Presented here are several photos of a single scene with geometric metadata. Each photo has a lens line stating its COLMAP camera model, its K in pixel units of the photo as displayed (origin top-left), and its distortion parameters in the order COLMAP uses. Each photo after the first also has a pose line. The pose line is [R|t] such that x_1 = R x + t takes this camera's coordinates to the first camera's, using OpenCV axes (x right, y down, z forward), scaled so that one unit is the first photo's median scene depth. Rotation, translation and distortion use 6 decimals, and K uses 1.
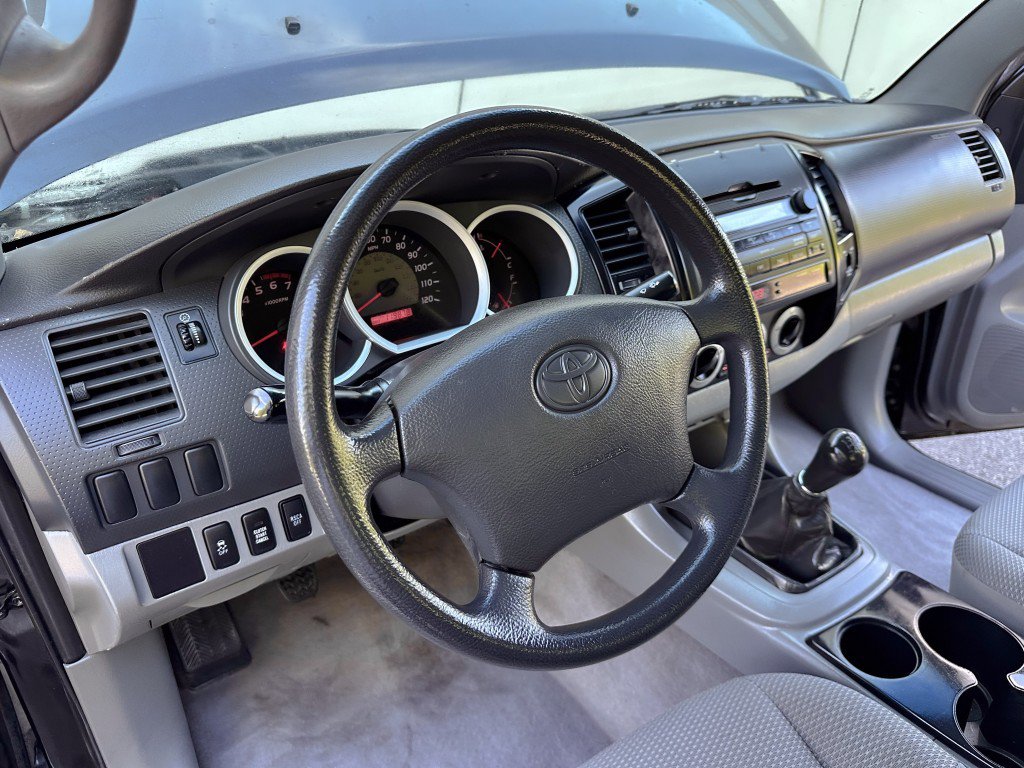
lens RADIAL K [[725.7, 0, 503.2], [0, 725.7, 377.1], [0, 0, 1]] dist [0.024384, -0.054423]
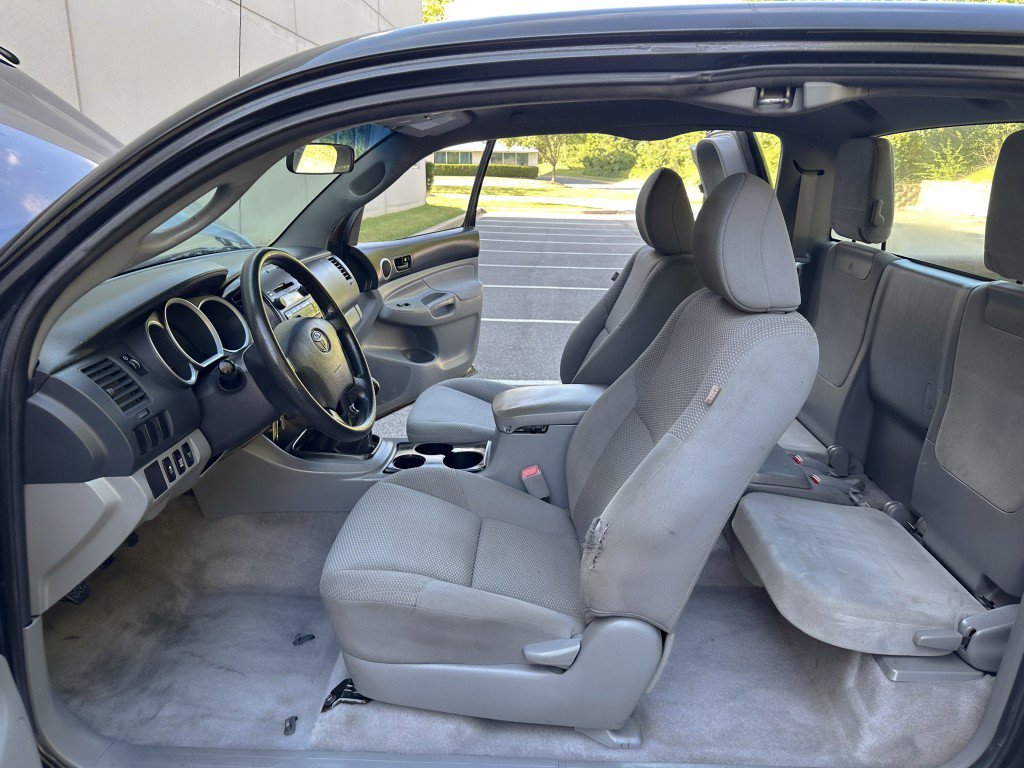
lens RADIAL K [[725.7, 0, 516.5], [0, 725.7, 384.1], [0, 0, 1]] dist [0.024384, -0.054423]
pose [[0.572225, -0.191042, 0.797535, -1.003549], [0.337556, 0.941157, -0.016748, 0.267079], [-0.747405, 0.278796, 0.603041, -0.683454]]
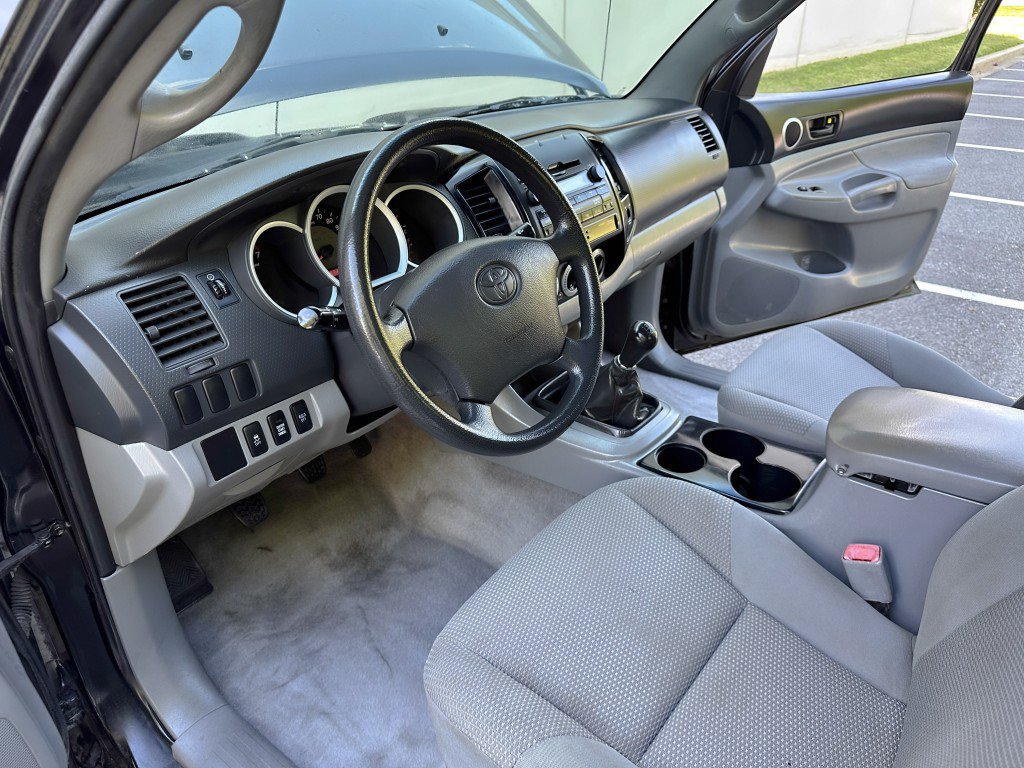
lens RADIAL K [[725.7, 0, 512.4], [0, 725.7, 387.8], [0, 0, 1]] dist [0.024384, -0.054423]
pose [[0.950071, -0.138177, 0.279771, -0.218057], [0.131977, 0.990406, 0.040974, 0.104558], [-0.282748, -0.002005, 0.959192, -0.354708]]
